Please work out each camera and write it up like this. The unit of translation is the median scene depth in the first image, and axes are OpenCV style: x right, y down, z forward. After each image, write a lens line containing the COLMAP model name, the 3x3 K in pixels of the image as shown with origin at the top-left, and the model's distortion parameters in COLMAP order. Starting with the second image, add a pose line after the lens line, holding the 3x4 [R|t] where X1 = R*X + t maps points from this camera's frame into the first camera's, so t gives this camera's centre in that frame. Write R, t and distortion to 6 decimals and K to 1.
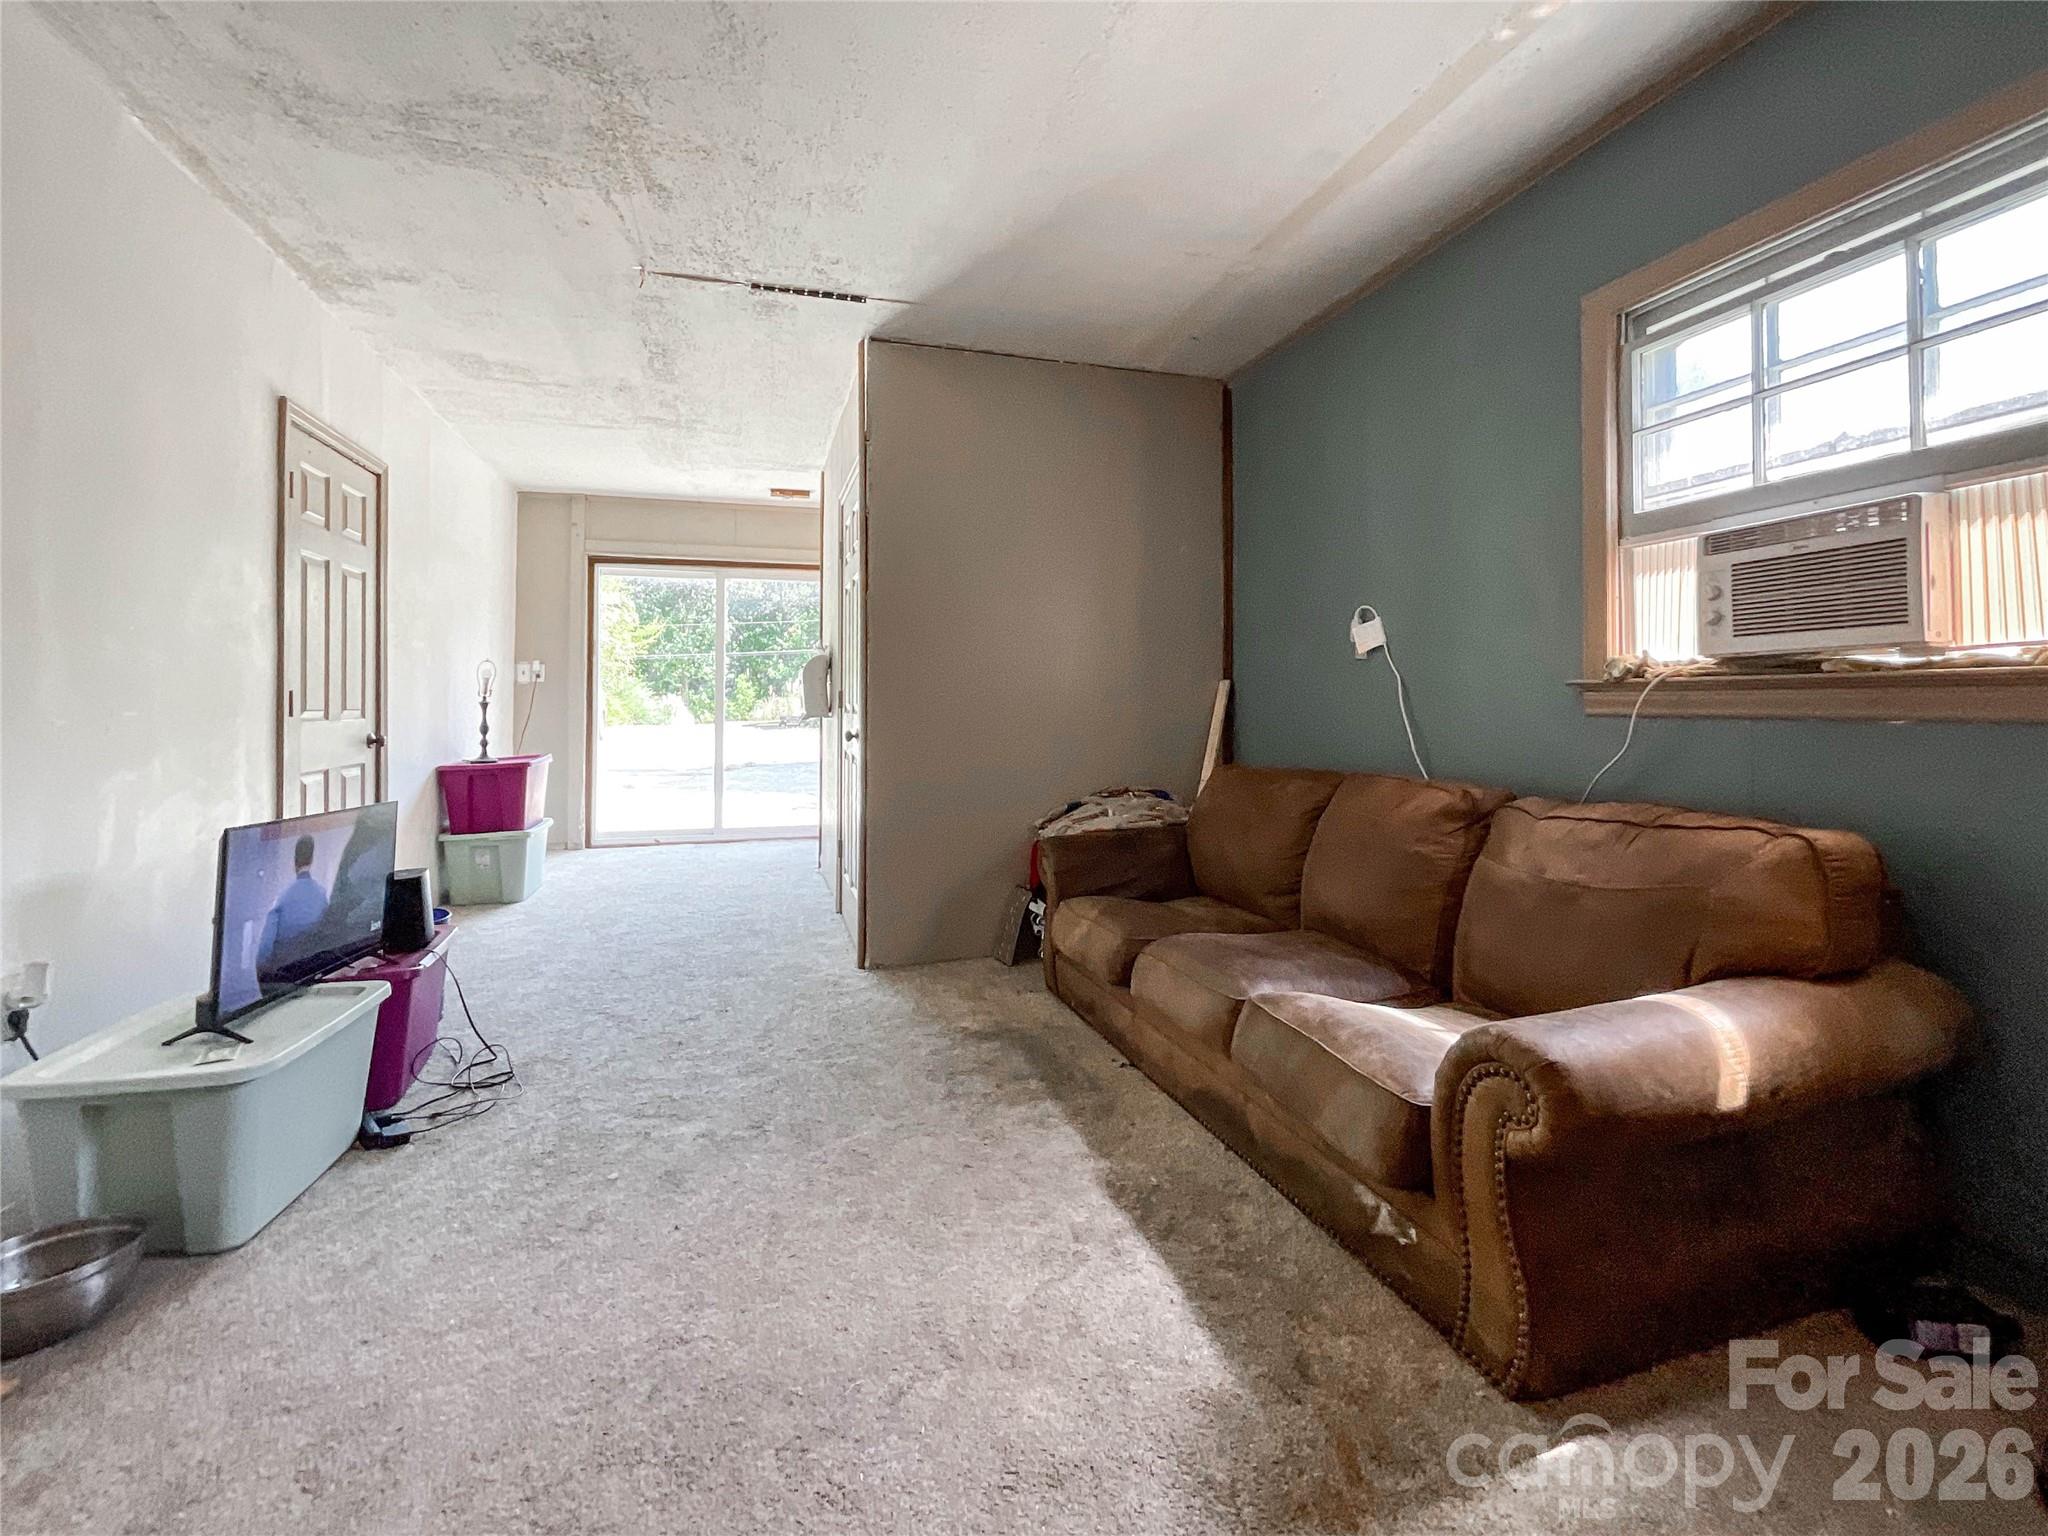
lens RADIAL K [[870.8, 0, 981.4], [0, 870.8, 681.7], [0, 0, 1]] dist [0.000347, 0.000231]
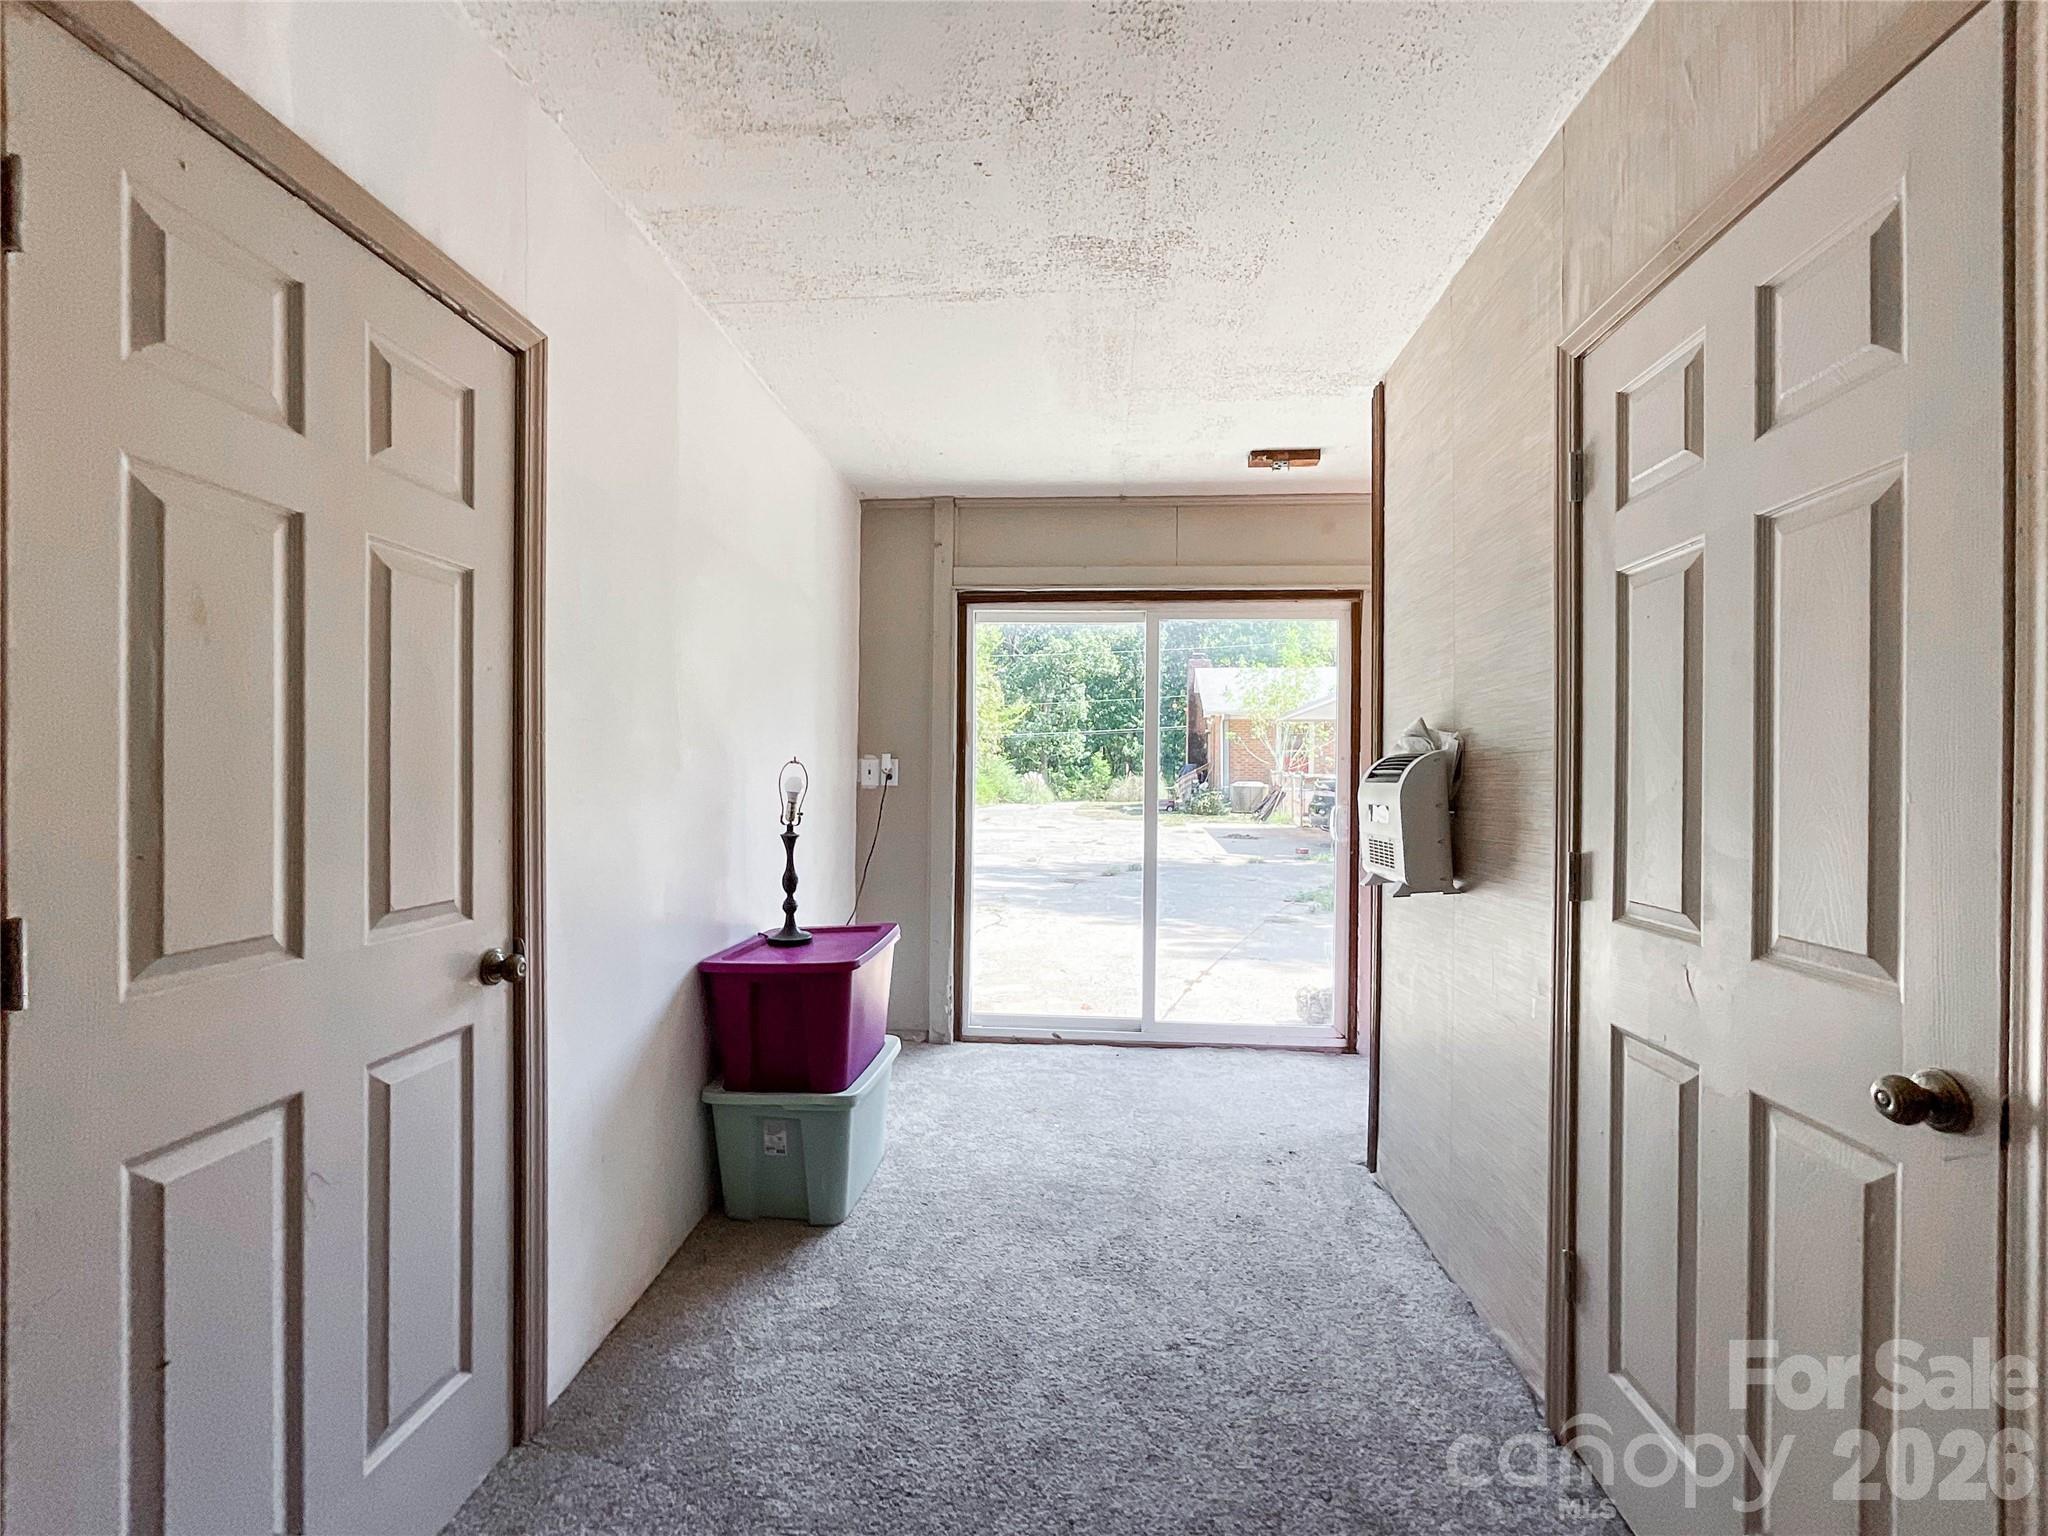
lens RADIAL K [[833.8, 0, 1024.0], [0, 833.8, 768.0], [0, 0, 1]] dist [-0.028538, -0.000041]
pose [[0.940965, 0.005654, -0.338456, -0.195870], [-0.001147, 0.999908, 0.013513, -0.021871], [0.338502, -0.012327, 0.940885, 0.434674]]
